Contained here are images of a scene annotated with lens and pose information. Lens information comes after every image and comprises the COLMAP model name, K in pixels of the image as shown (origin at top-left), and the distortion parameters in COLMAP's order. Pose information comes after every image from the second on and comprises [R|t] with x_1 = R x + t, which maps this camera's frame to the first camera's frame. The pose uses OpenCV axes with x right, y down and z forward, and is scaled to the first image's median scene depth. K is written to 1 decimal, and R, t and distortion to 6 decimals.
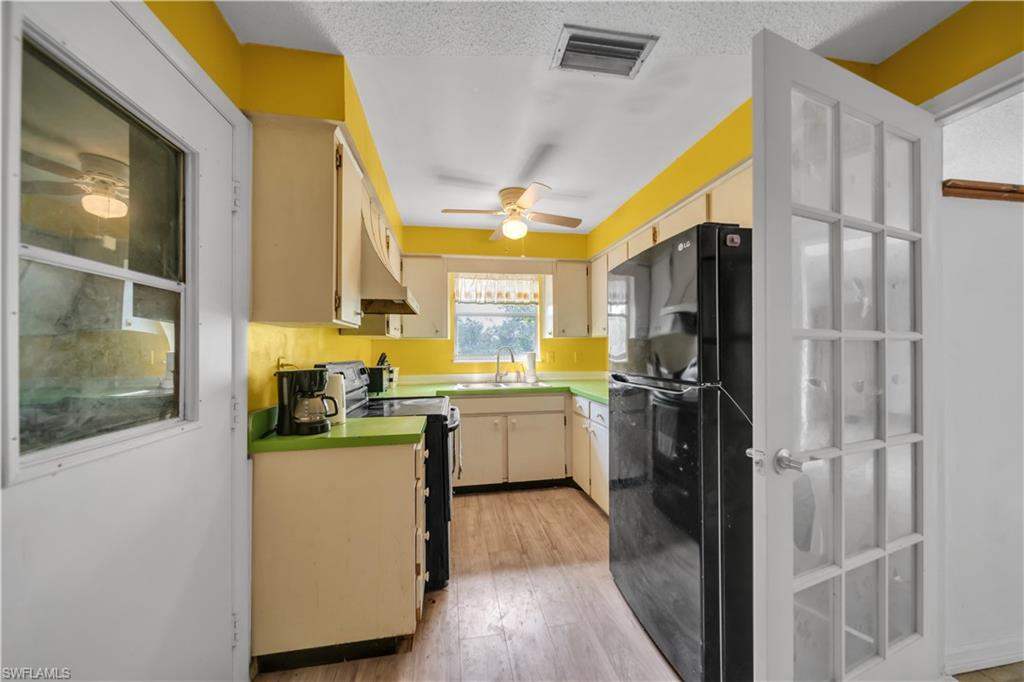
lens RADIAL K [[353.3, 0, 510.0], [0, 353.3, 345.9], [0, 0, 1]] dist [-0.003633, -0.000242]
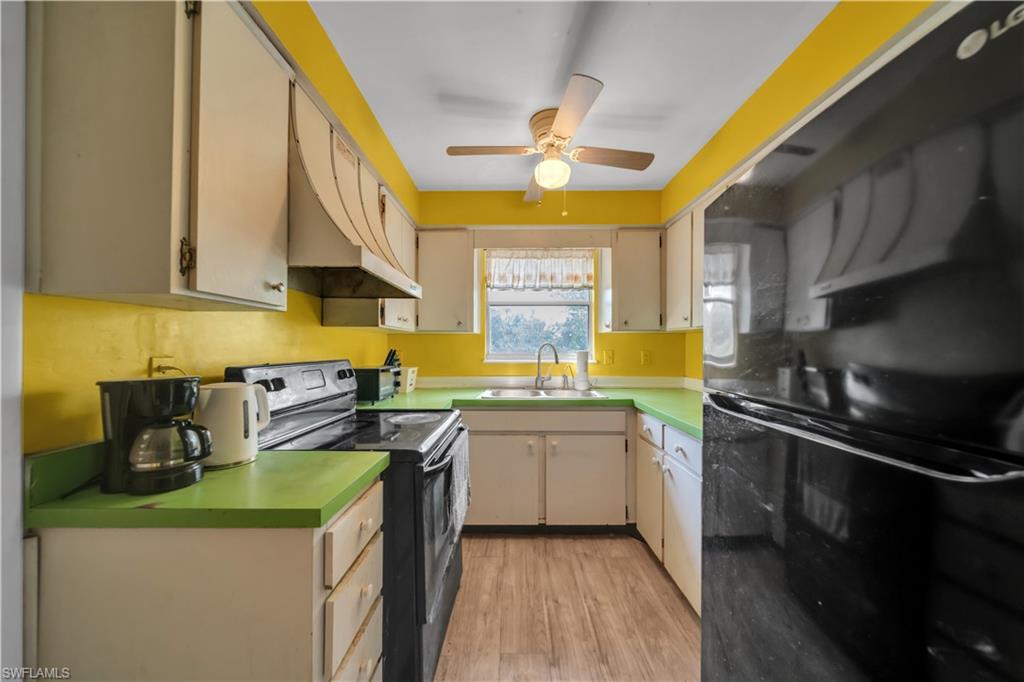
lens RADIAL K [[353.3, 0, 510.9], [0, 353.3, 345.5], [0, 0, 1]] dist [-0.003633, -0.000242]
pose [[0.984647, 0.008297, -0.174362, 0.050606], [-0.006876, 0.999938, 0.008753, 0.001586], [0.174423, -0.007419, 0.984643, 0.264083]]
